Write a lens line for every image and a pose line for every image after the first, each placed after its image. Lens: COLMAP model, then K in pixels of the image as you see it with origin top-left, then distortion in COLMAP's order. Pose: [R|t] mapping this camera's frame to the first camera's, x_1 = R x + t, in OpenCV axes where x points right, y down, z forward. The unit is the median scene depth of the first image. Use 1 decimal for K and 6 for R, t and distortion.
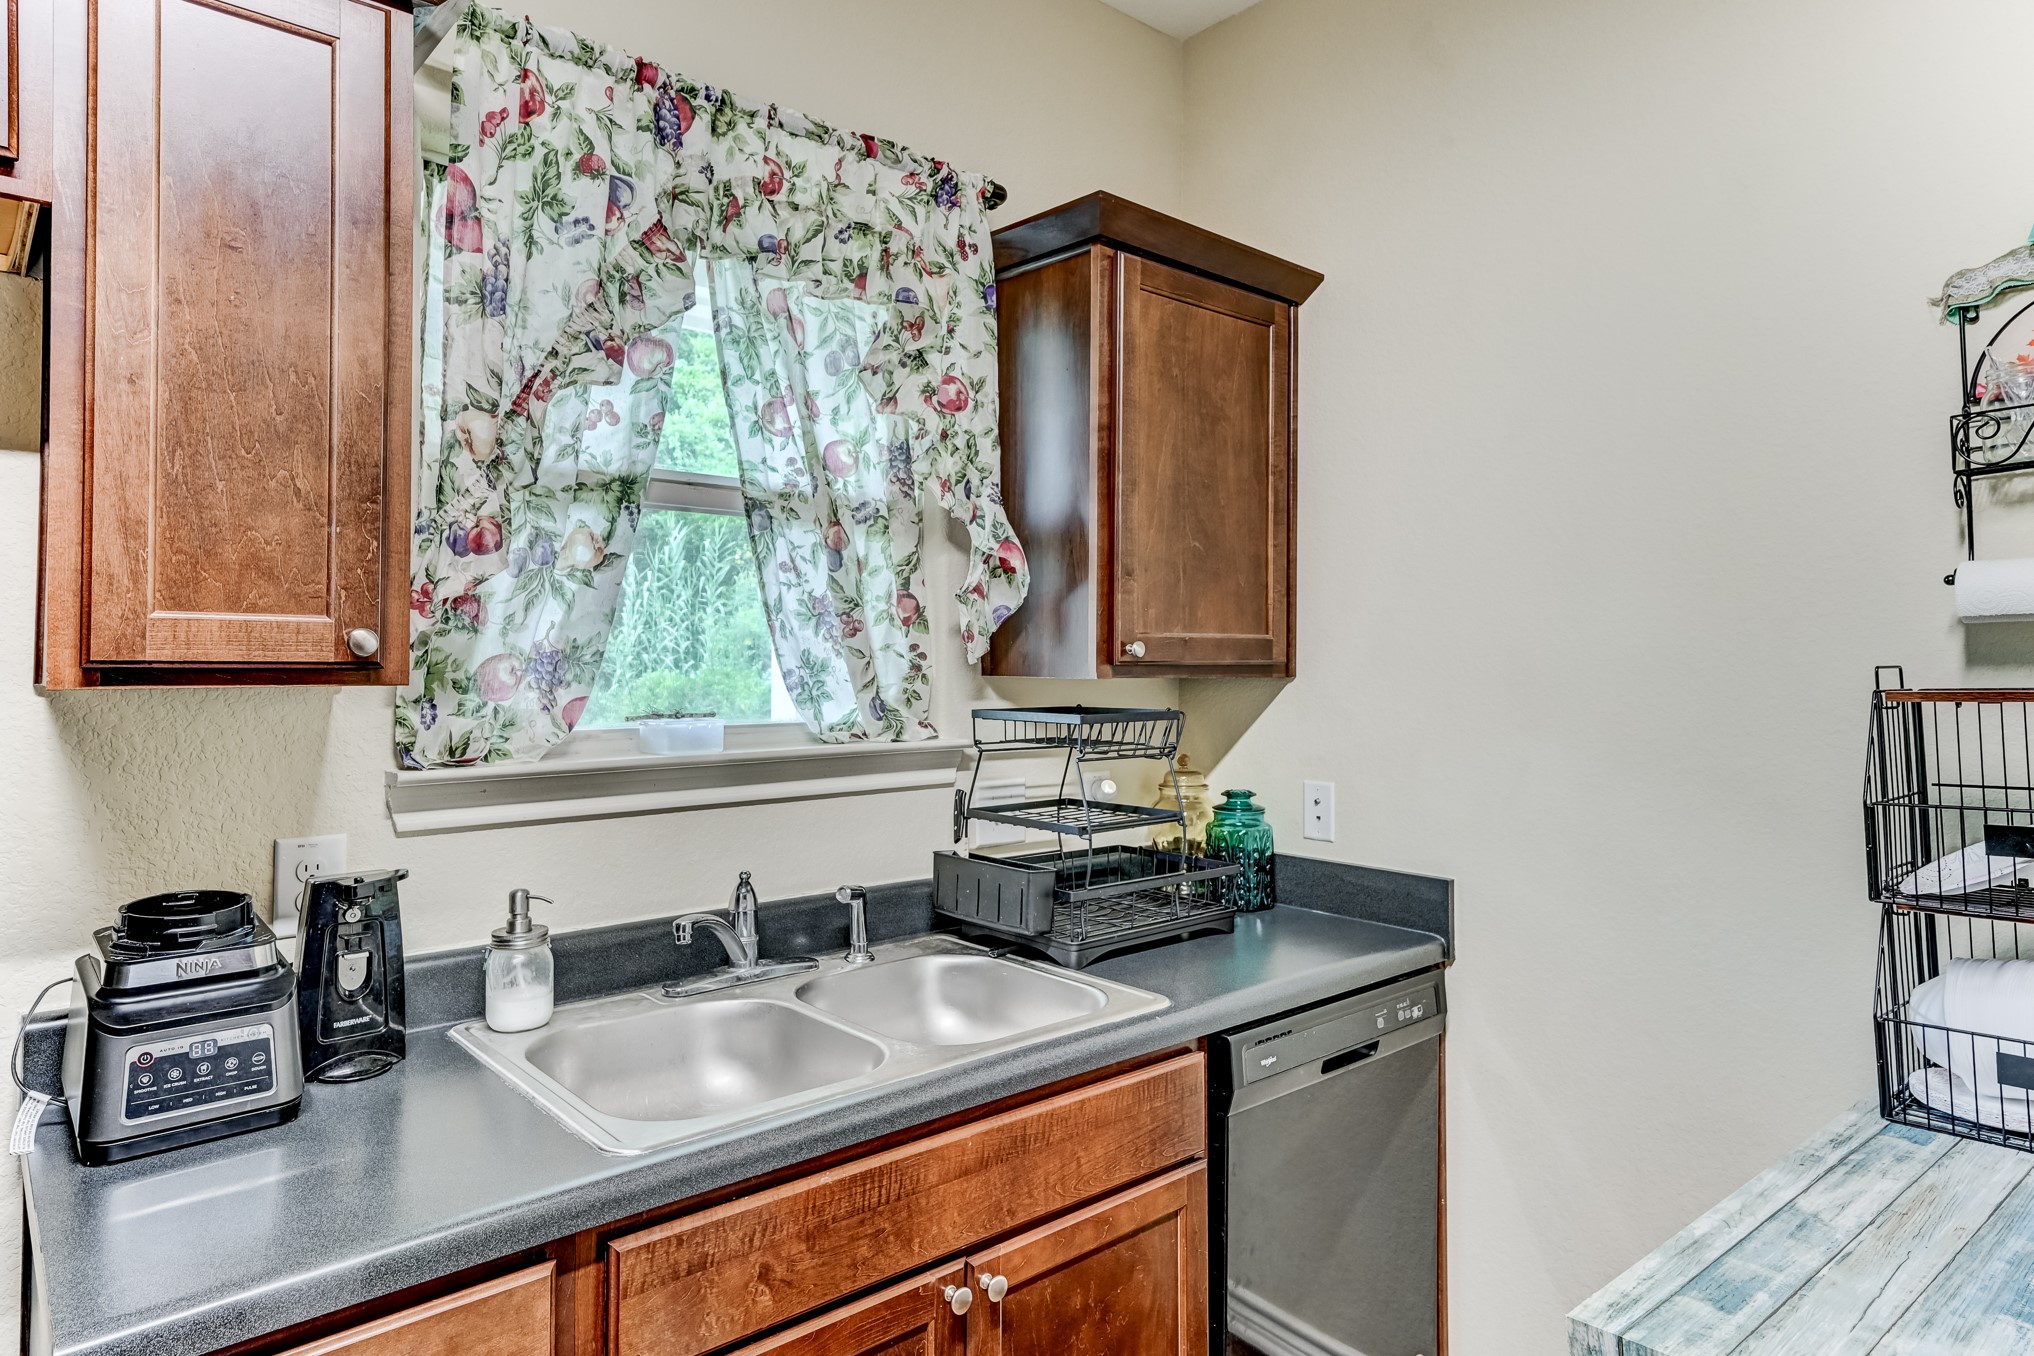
lens RADIAL K [[1227.0, 0, 1018.6], [0, 1227.0, 634.7], [0, 0, 1]] dist [0.000193, 0.001104]
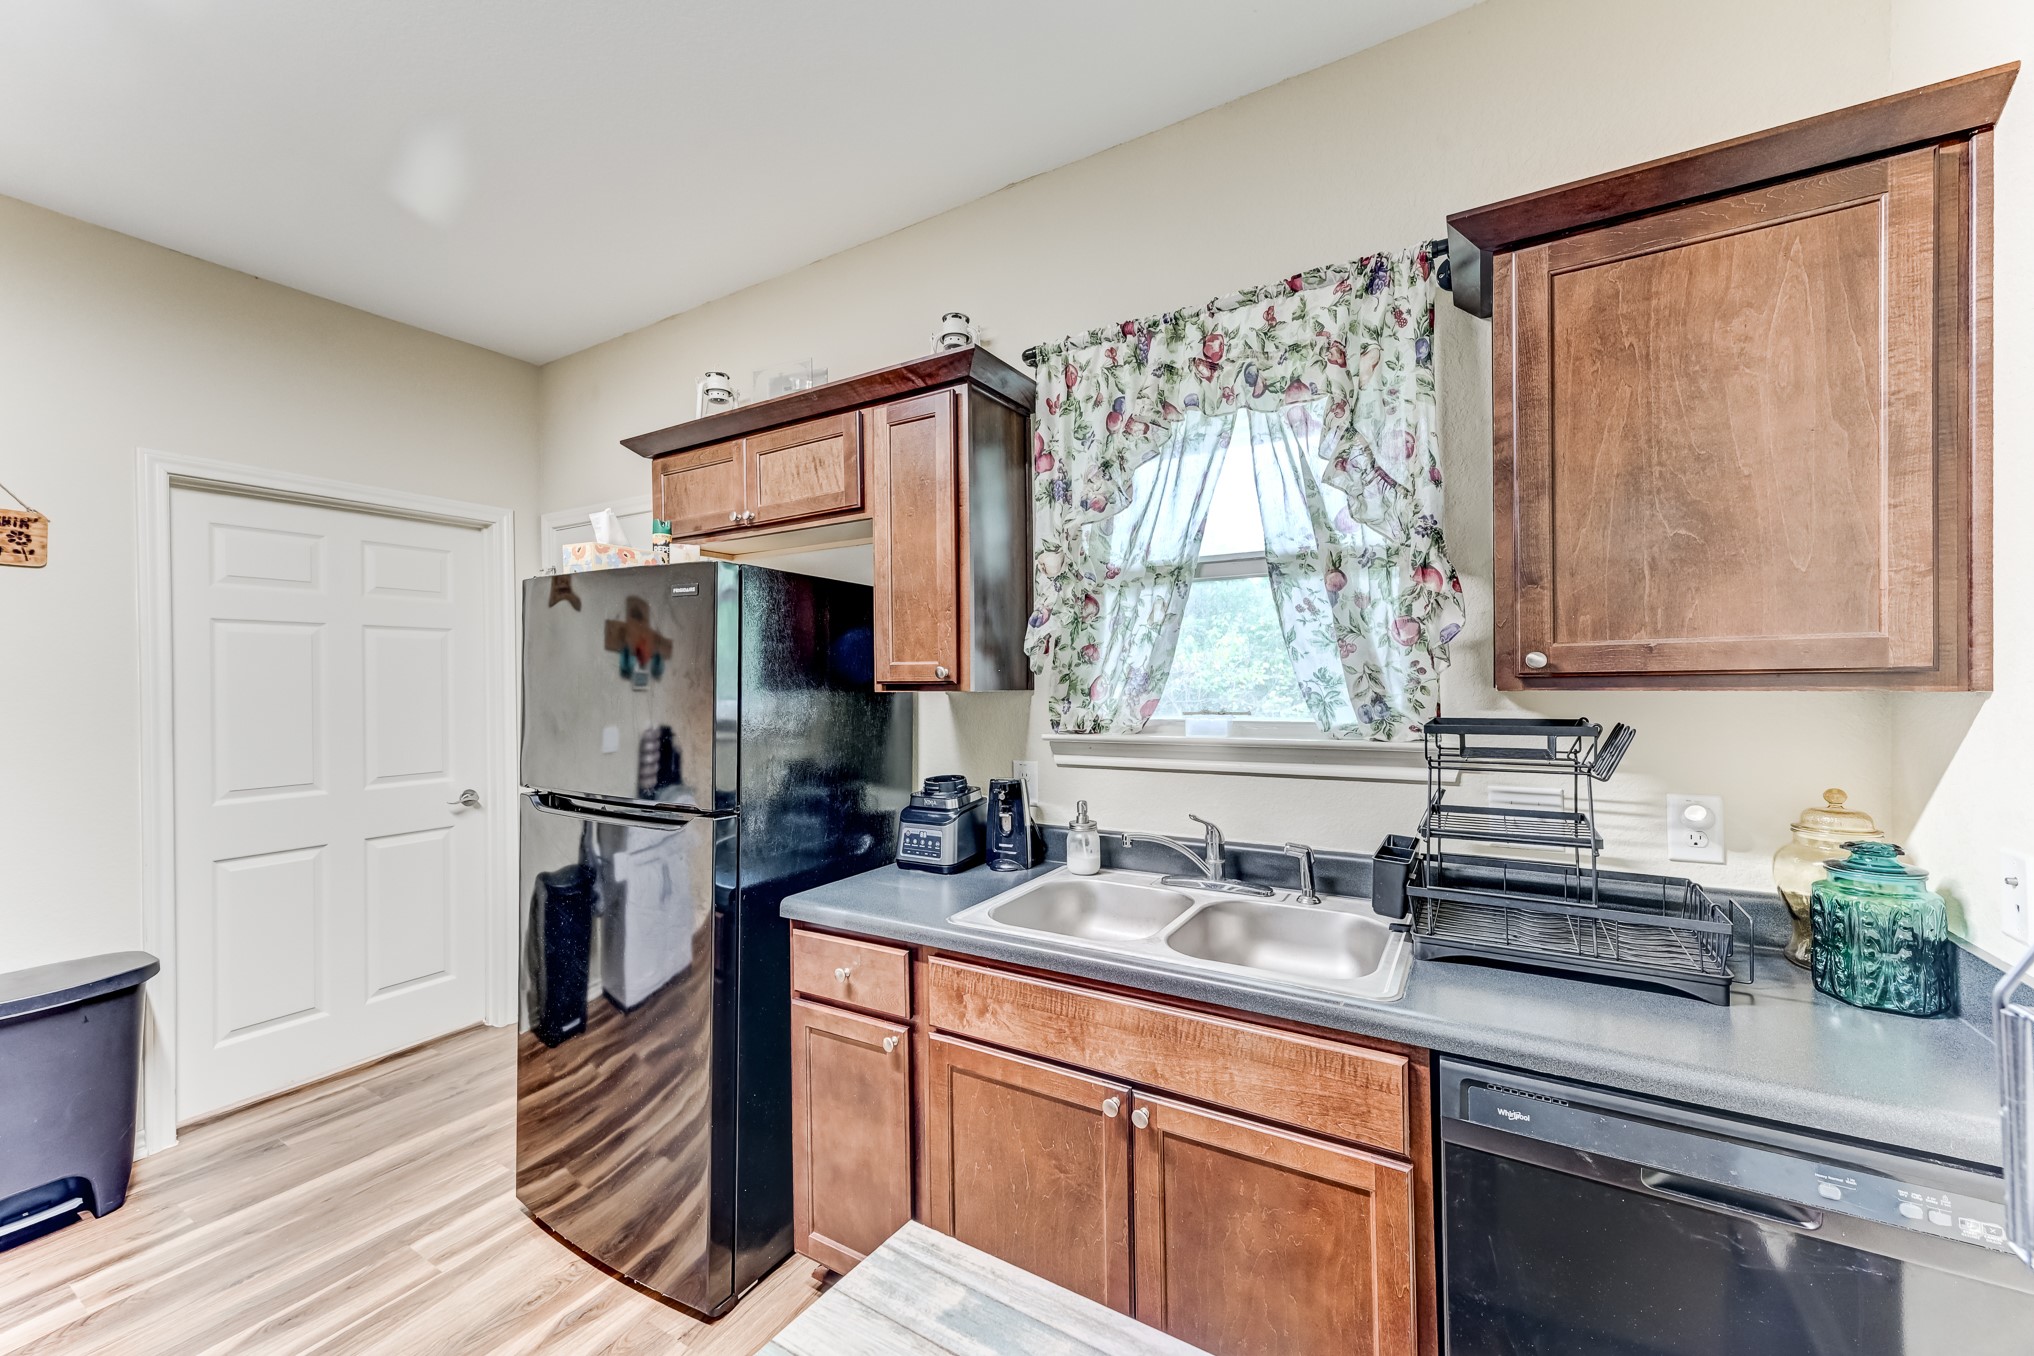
lens RADIAL K [[795.4, 0, 969.0], [0, 795.4, 679.6], [0, 0, 1]] dist [-0.000881, -0.000213]
pose [[0.268867, -0.007979, -0.963144, 0.625010], [0.030914, 0.999522, 0.000350, 0.014204], [0.962681, -0.029869, 0.268985, 0.442175]]
